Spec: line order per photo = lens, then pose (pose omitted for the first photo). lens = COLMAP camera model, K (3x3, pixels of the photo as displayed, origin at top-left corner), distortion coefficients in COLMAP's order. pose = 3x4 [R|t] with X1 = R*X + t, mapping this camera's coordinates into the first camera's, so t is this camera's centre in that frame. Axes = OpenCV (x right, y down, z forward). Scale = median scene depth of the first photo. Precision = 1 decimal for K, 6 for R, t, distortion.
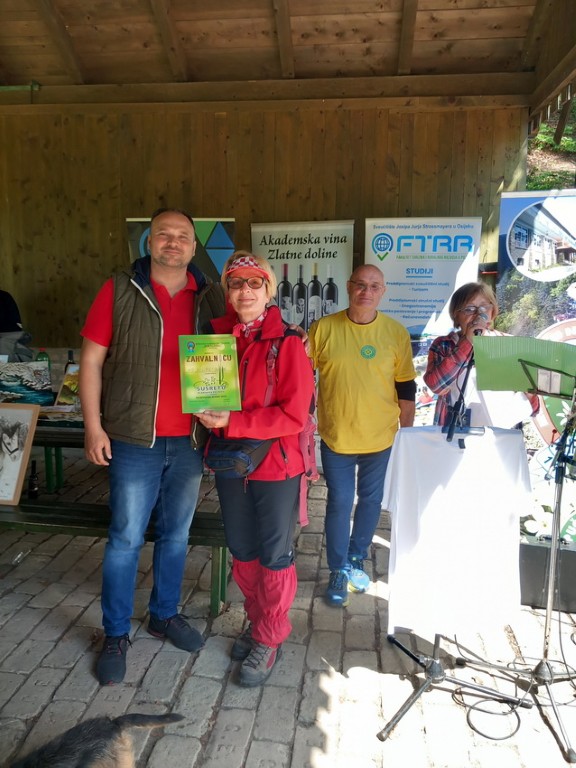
lens RADIAL K [[608.0, 0, 286.6], [0, 608.0, 400.4], [0, 0, 1]] dist [-0.016245, -0.003109]
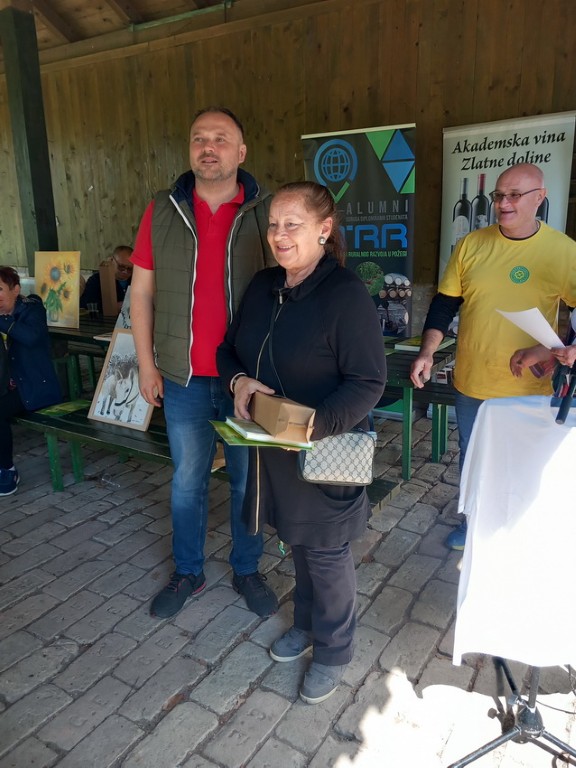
lens RADIAL K [[605.1, 0, 288.0], [0, 605.1, 384.0], [0, 0, 1]] dist [0.010871, -0.011691]
pose [[0.902081, 0.076441, -0.424744, 0.133005], [-0.039534, 0.994687, 0.095051, -0.008581], [0.429753, -0.068951, 0.900310, 0.122365]]
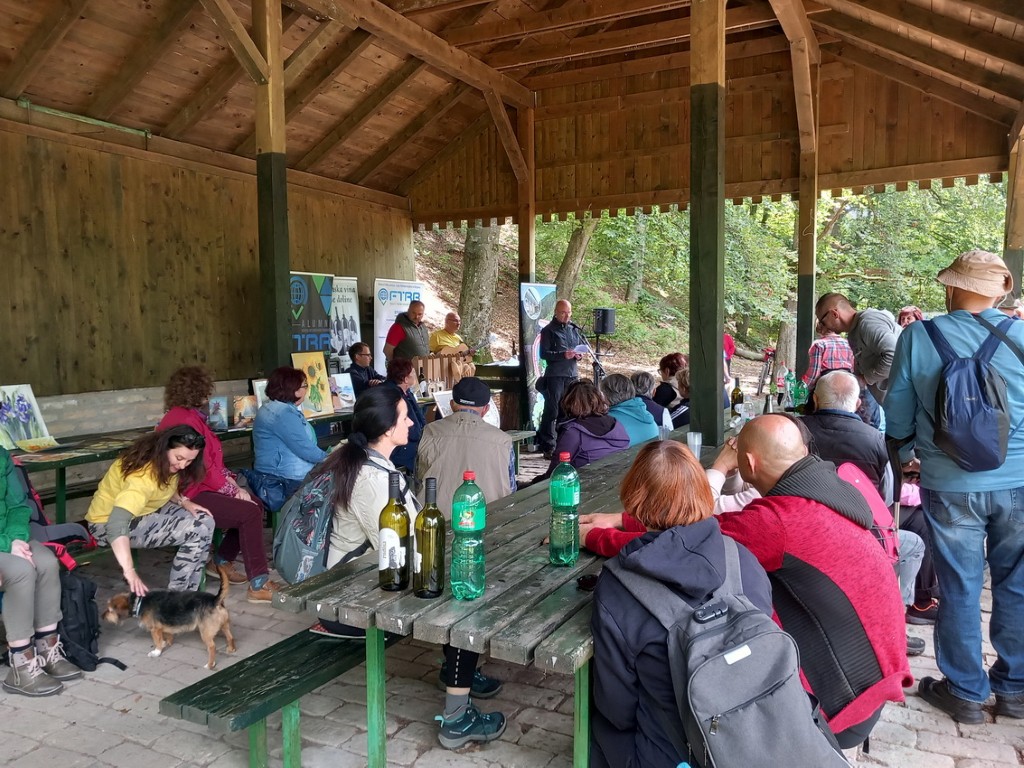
lens RADIAL K [[806.7, 0, 512.0], [0, 806.7, 384.0], [0, 0, 1]] dist [0.010871, -0.011691]
pose [[0.341528, -0.087769, 0.935765, -1.562678], [0.188078, 0.981874, 0.023451, -0.017483], [-0.920861, 0.167988, 0.351845, 0.013479]]
